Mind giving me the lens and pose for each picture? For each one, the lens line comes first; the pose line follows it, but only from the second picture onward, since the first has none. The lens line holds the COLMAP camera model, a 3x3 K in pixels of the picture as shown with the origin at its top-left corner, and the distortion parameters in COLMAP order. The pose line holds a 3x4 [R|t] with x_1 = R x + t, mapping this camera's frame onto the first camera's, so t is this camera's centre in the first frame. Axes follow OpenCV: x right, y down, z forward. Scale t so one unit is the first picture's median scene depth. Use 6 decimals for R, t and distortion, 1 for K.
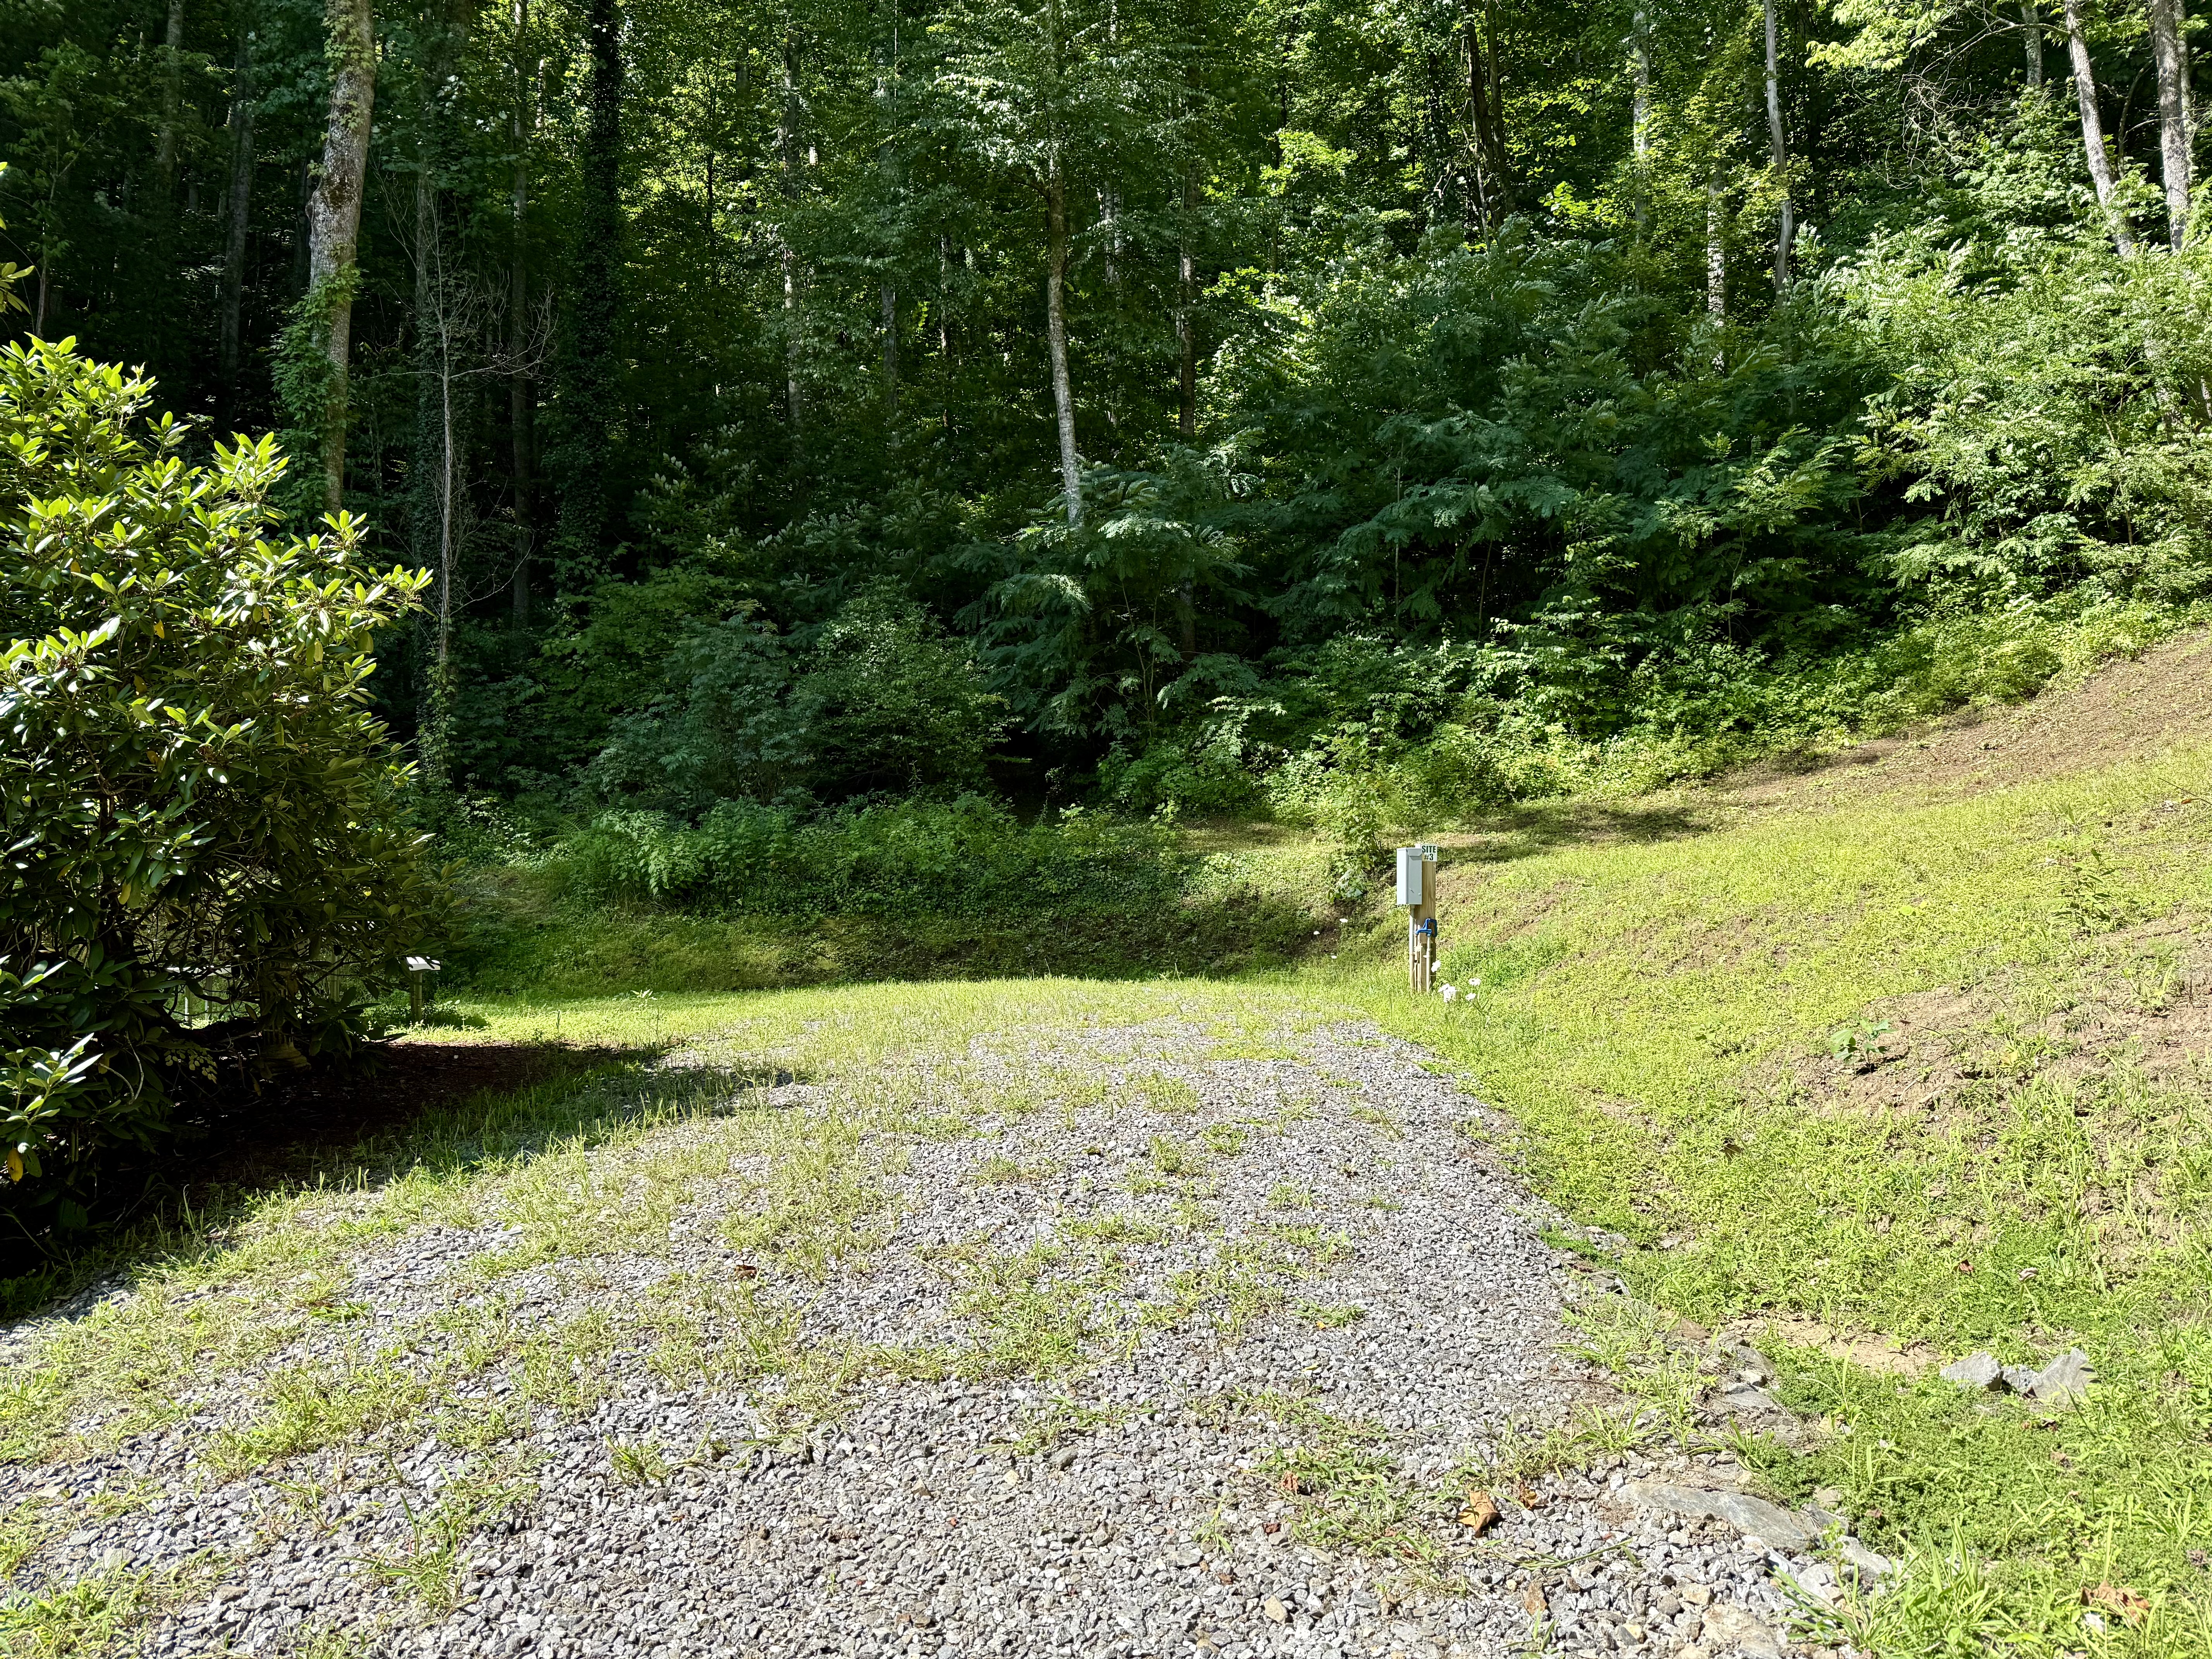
lens RADIAL K [[1546.5, 0, 1115.5], [0, 1546.5, 835.7], [0, 0, 1]] dist [0.117842, -0.171863]
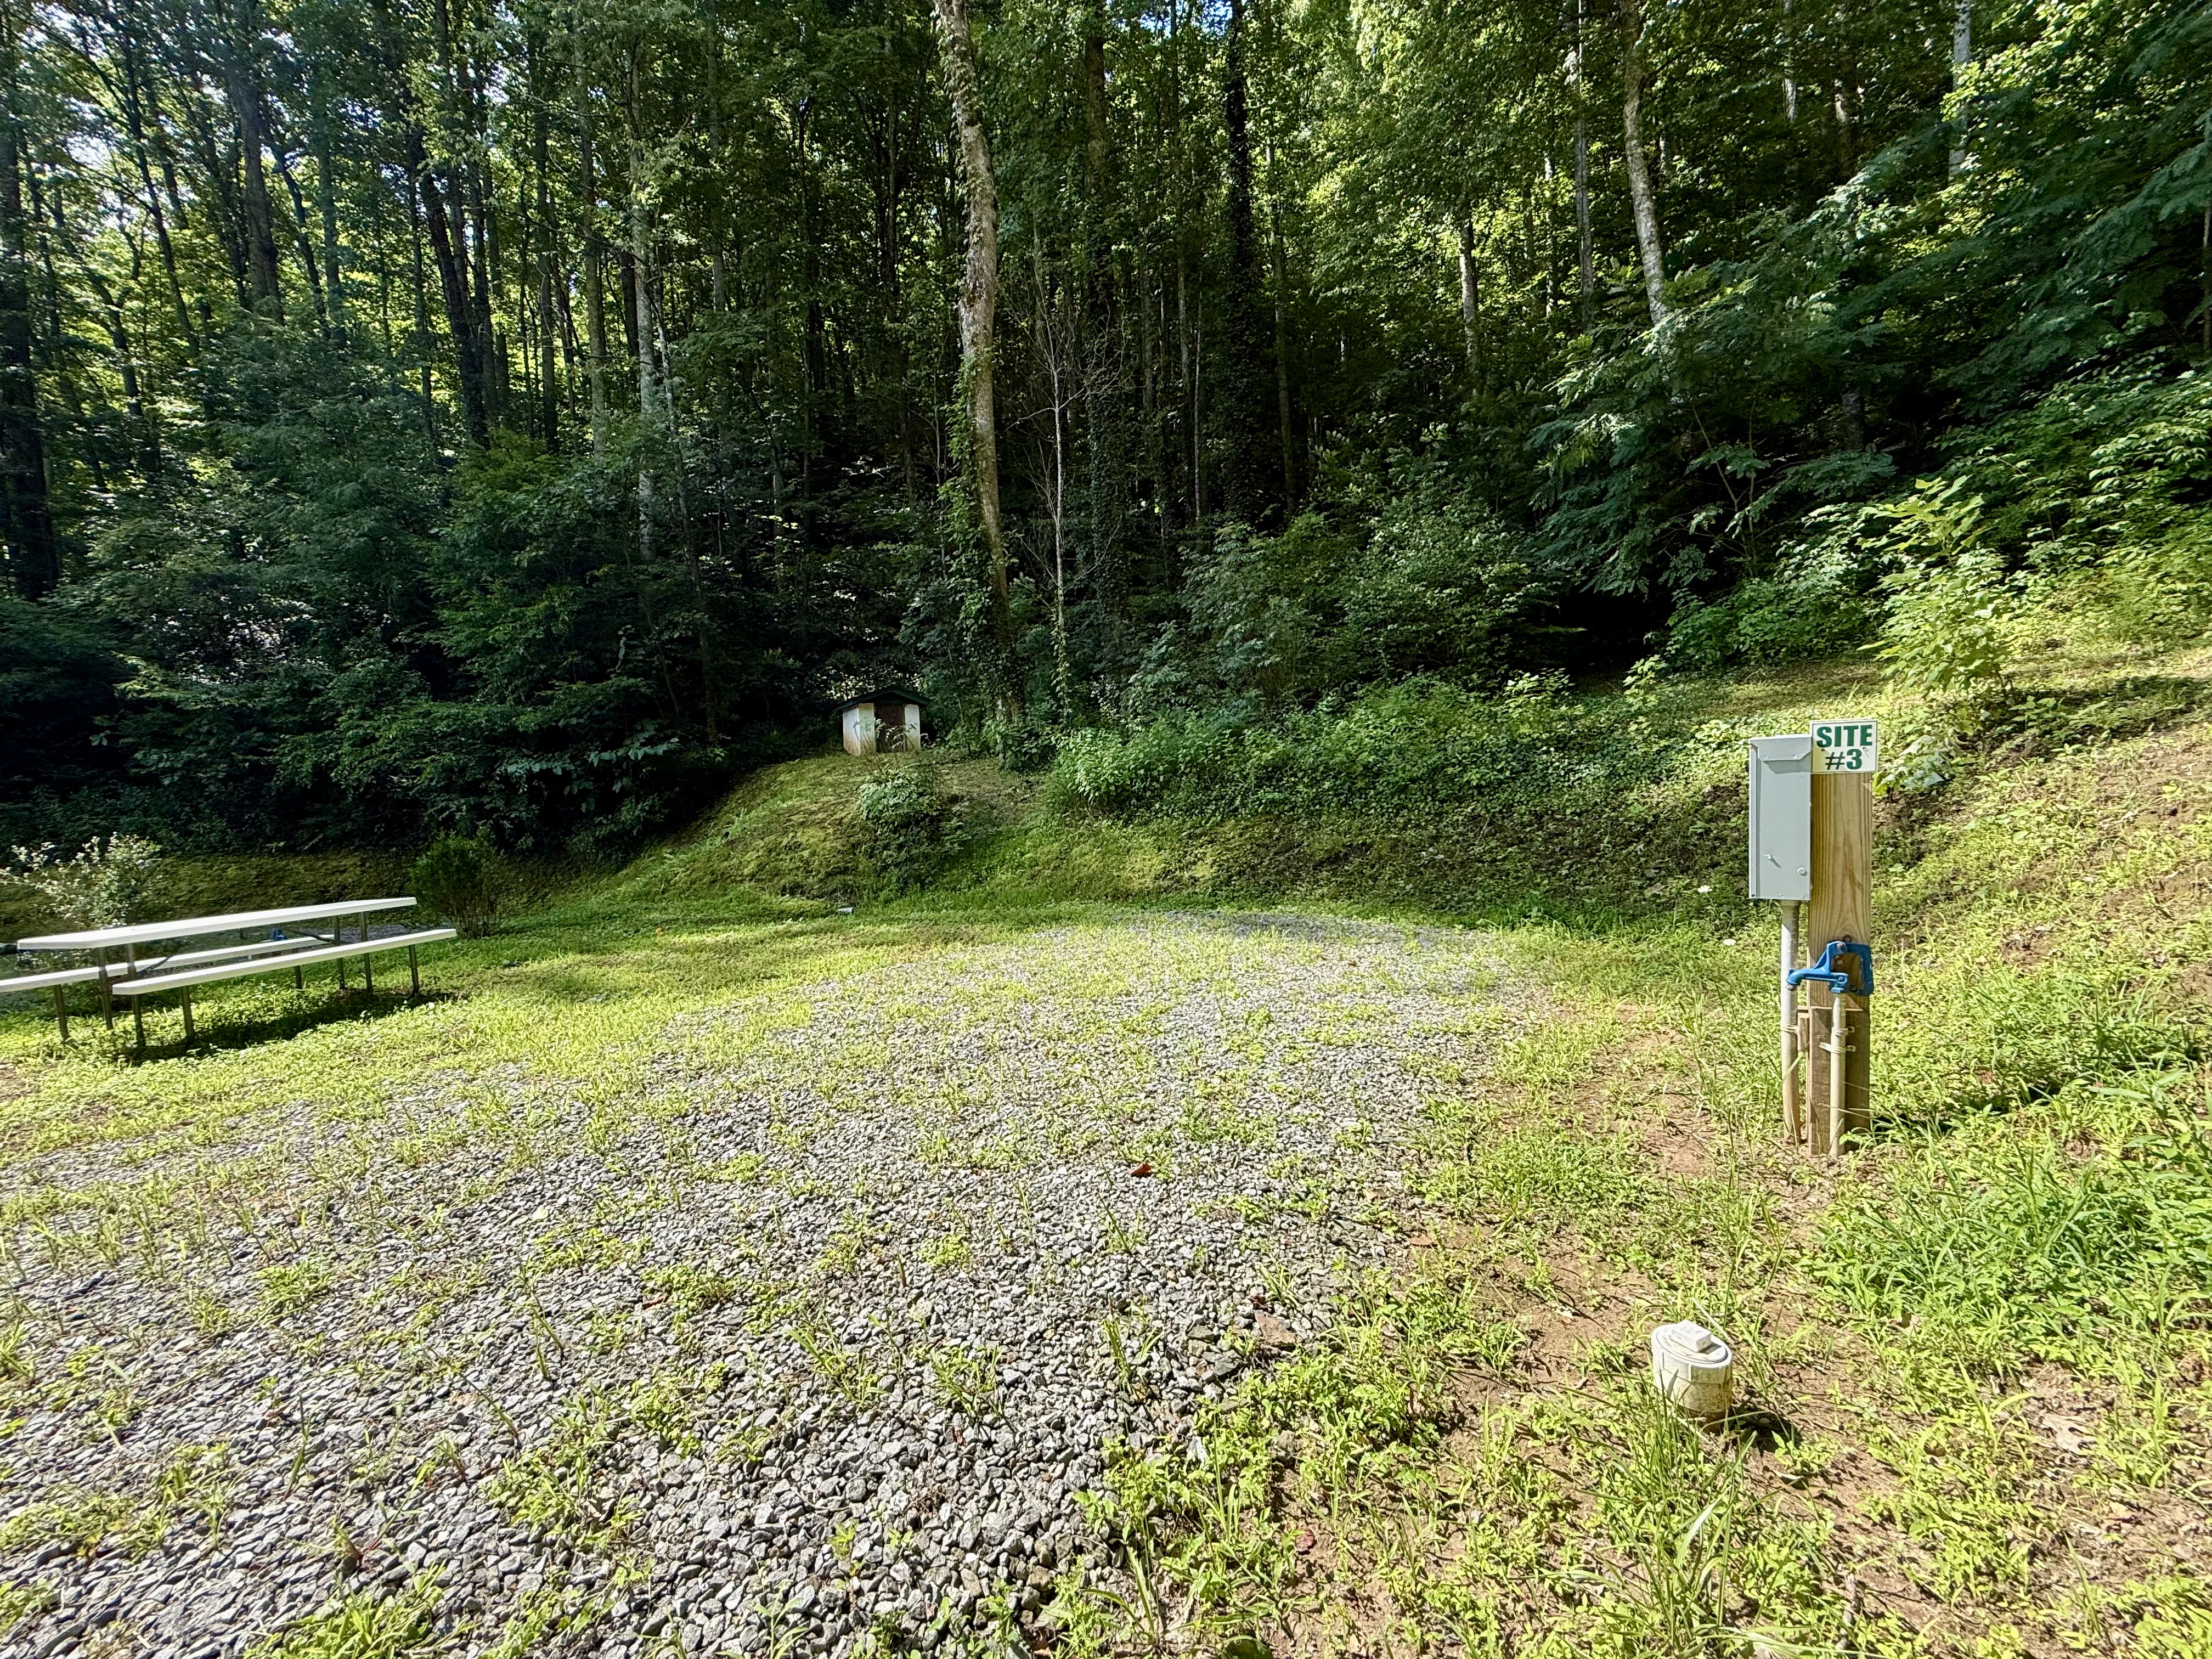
lens RADIAL K [[884.8, 0, 1106.0], [0, 884.8, 824.4], [0, 0, 1]] dist [-0.001363, 0.000208]
pose [[0.719895, -0.001279, -0.694082, 0.123391], [0.090801, 0.991578, 0.092351, -0.003731], [0.688118, -0.129507, 0.713948, 0.417443]]
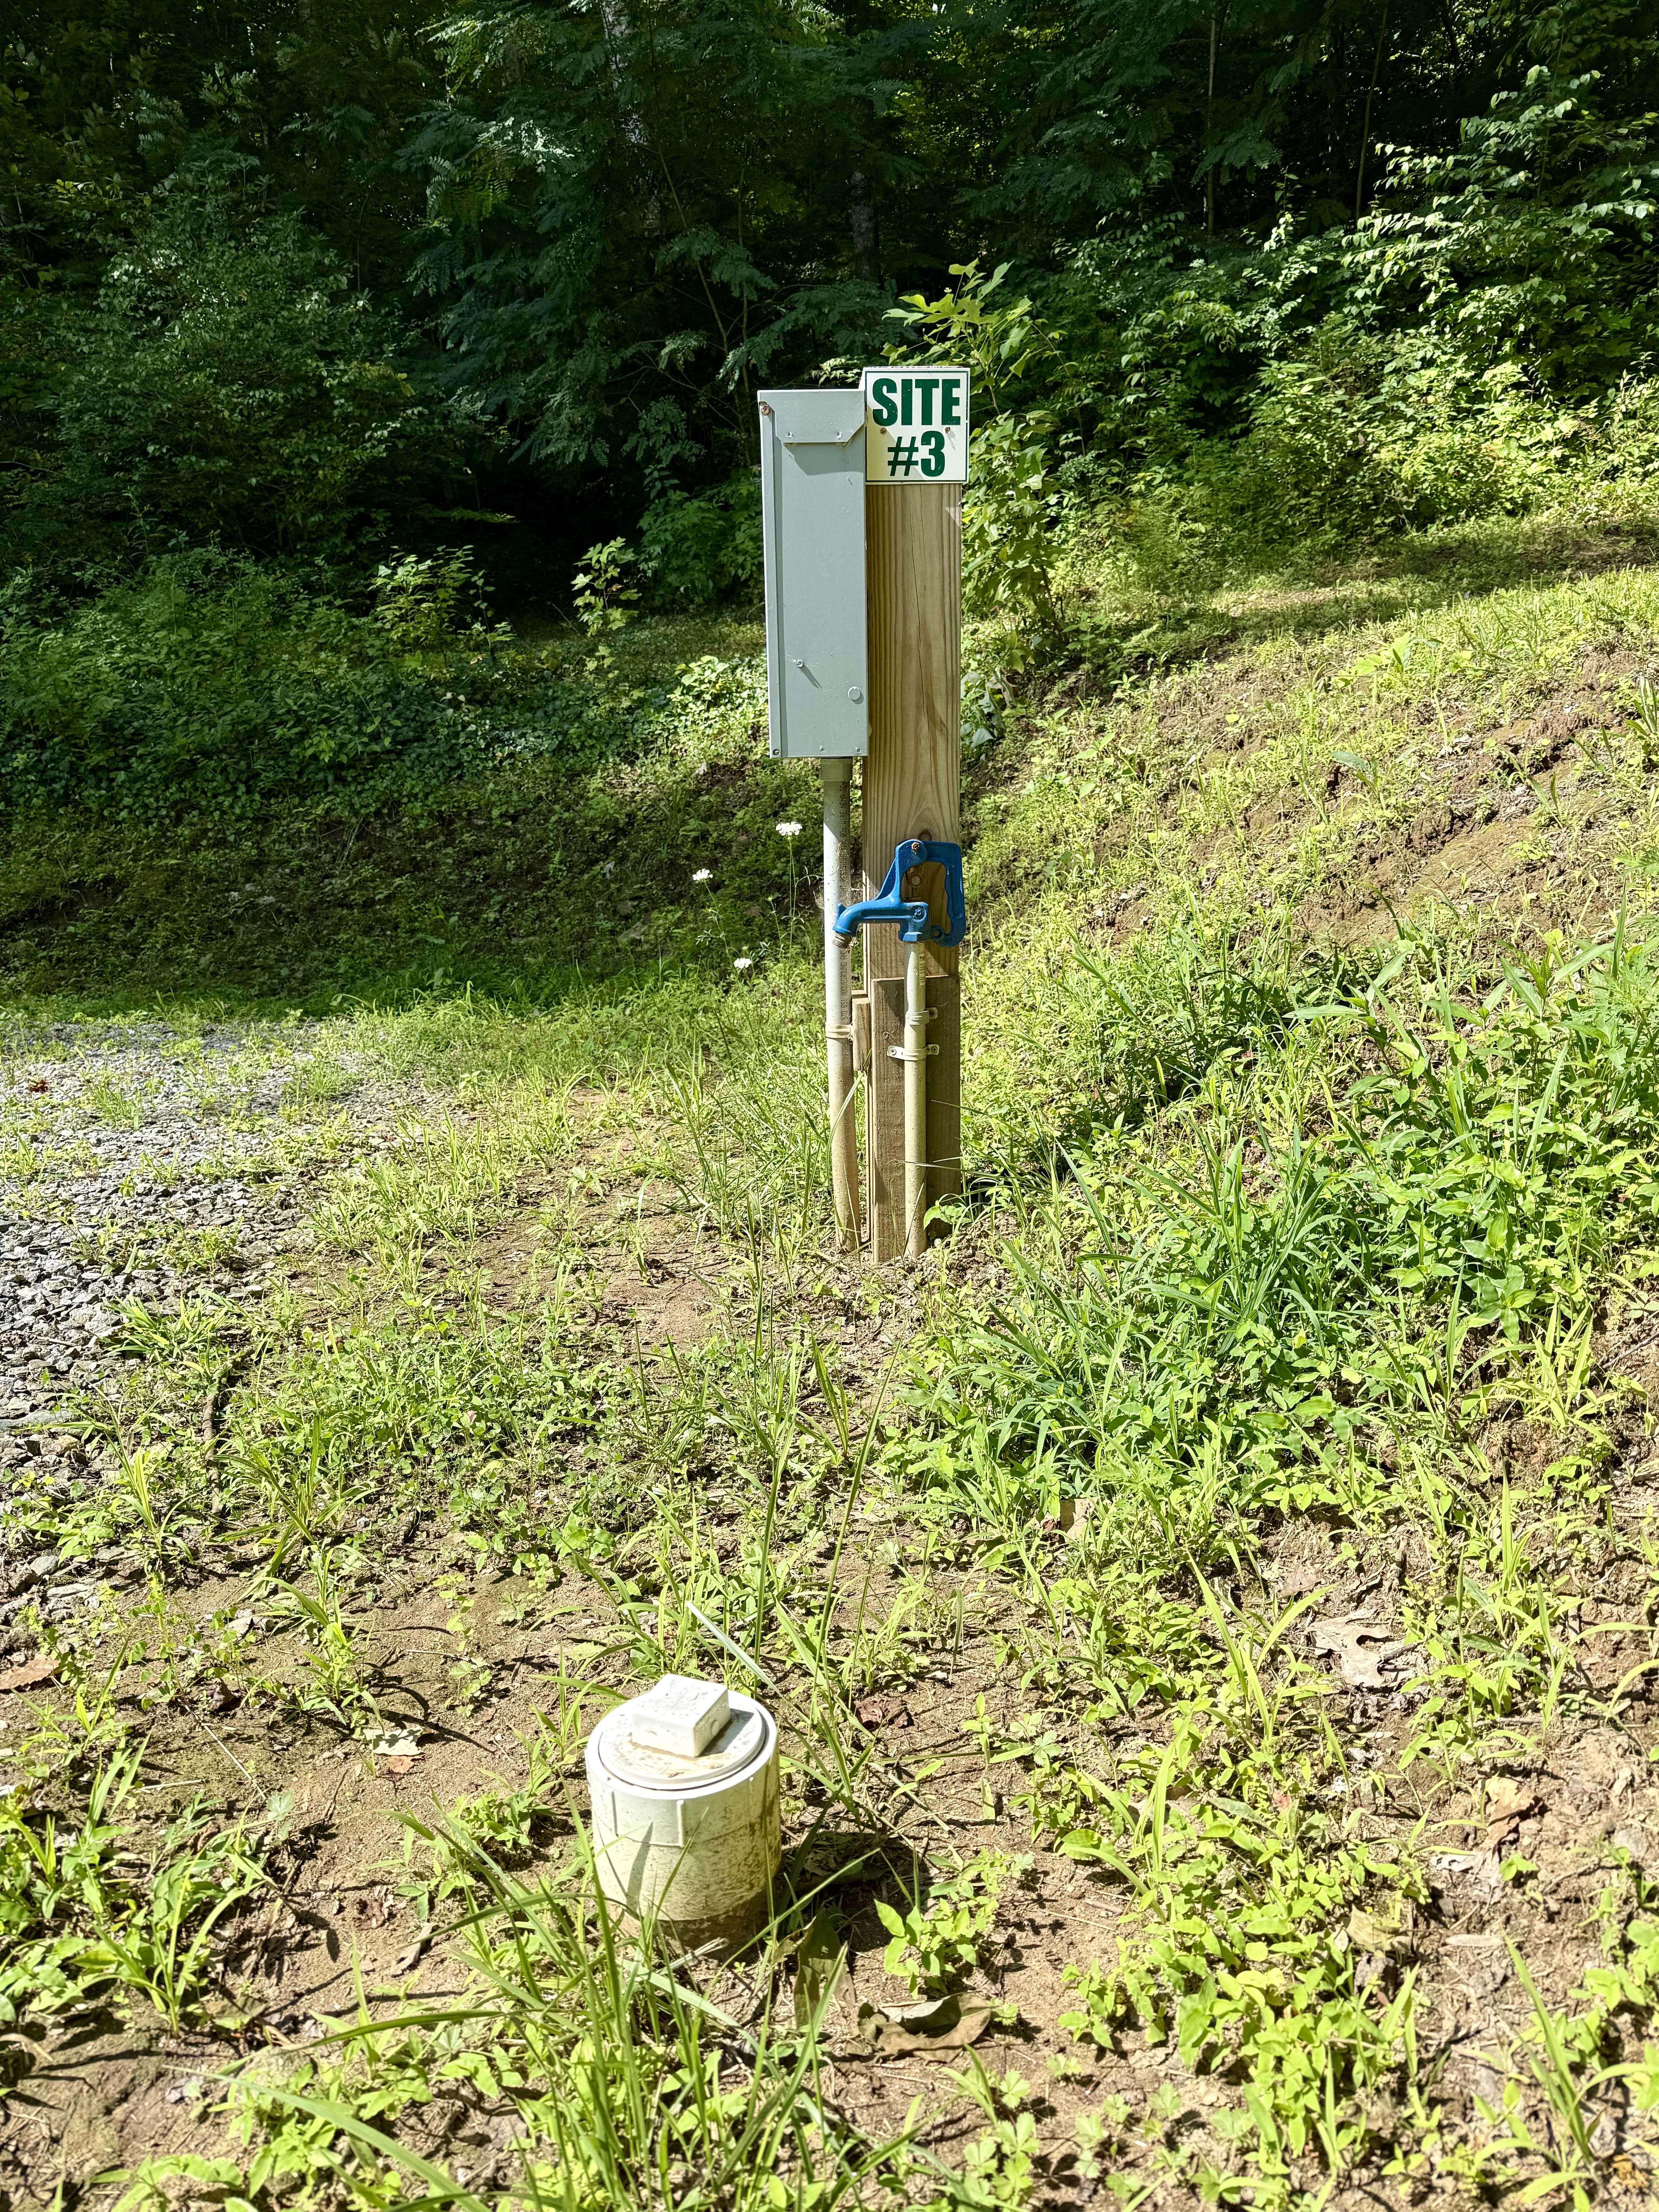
lens RADIAL K [[1546.5, 0, 835.8], [0, 1546.5, 1073.3], [0, 0, 1]] dist [0.117842, -0.171863]
pose [[0.995755, -0.016265, -0.090597, 0.116423], [0.037093, 0.971714, 0.233230, 0.020516], [0.084241, -0.235600, 0.968192, 0.457489]]
